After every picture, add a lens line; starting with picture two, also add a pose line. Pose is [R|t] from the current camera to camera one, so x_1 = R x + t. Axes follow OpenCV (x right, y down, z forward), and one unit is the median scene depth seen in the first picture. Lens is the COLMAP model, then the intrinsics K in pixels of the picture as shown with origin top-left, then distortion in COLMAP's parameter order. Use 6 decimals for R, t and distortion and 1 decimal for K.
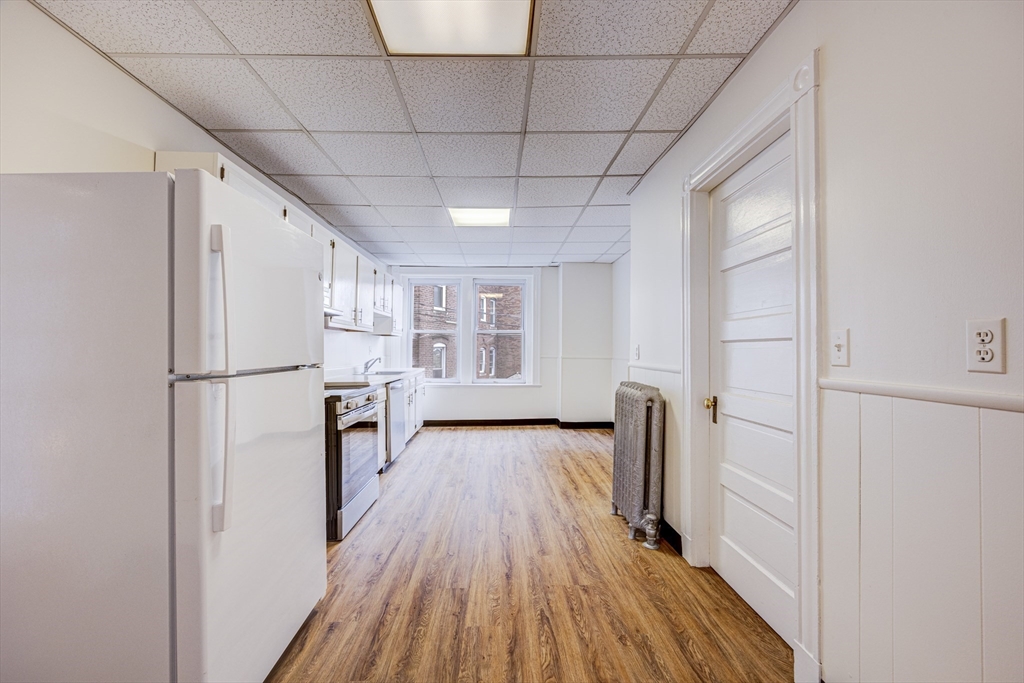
lens RADIAL K [[417.3, 0, 501.0], [0, 417.3, 337.1], [0, 0, 1]] dist [-0.005717, 0.000427]
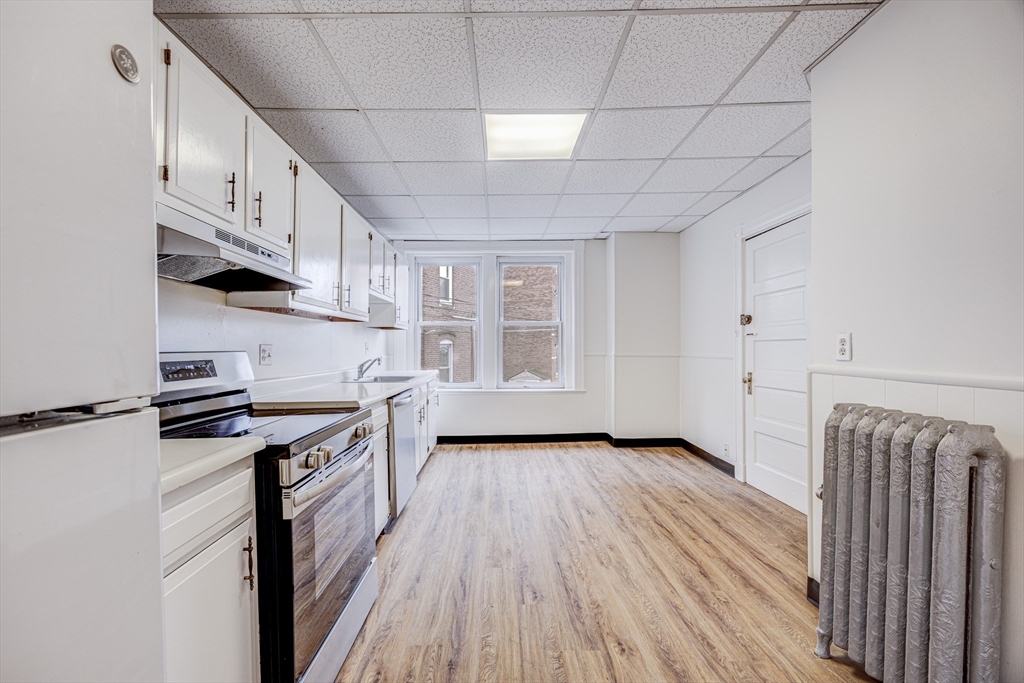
lens RADIAL K [[417.3, 0, 499.7], [0, 417.3, 343.4], [0, 0, 1]] dist [-0.005717, 0.000427]
pose [[0.999932, -0.007871, -0.008636, -0.100448], [0.008063, 0.999715, 0.022486, 0.012648], [0.008457, -0.022554, 0.999710, 0.374800]]
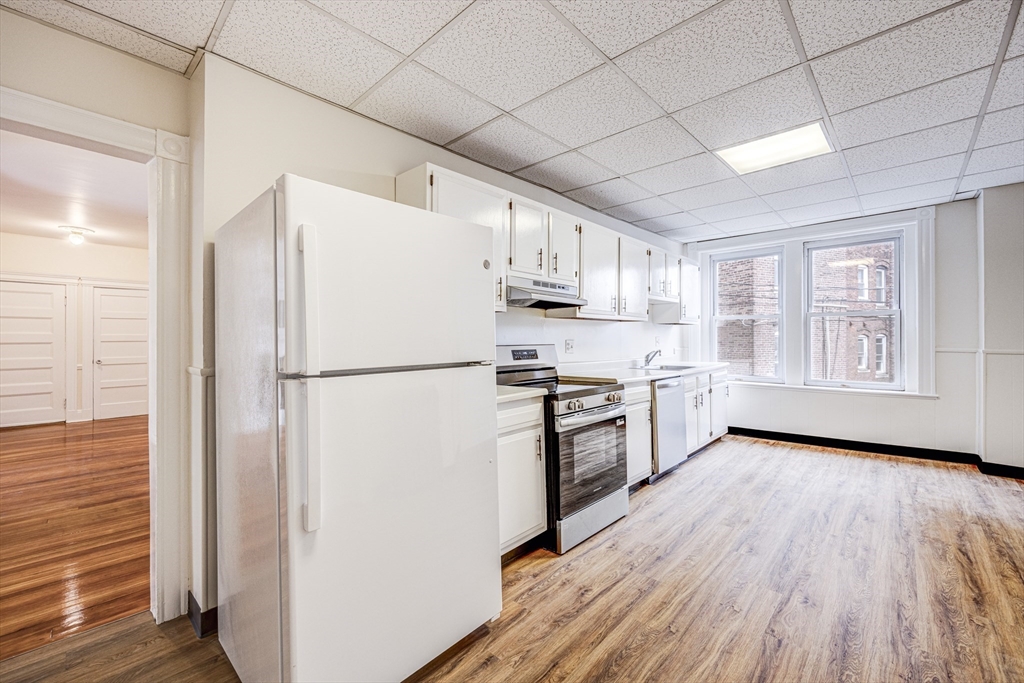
lens RADIAL K [[417.3, 0, 500.9], [0, 417.3, 333.9], [0, 0, 1]] dist [-0.005717, 0.000427]
pose [[0.715775, -0.014951, -0.698171, 0.110206], [0.028163, 0.999575, 0.007468, -0.000466], [0.697763, -0.025008, 0.715892, 0.187566]]
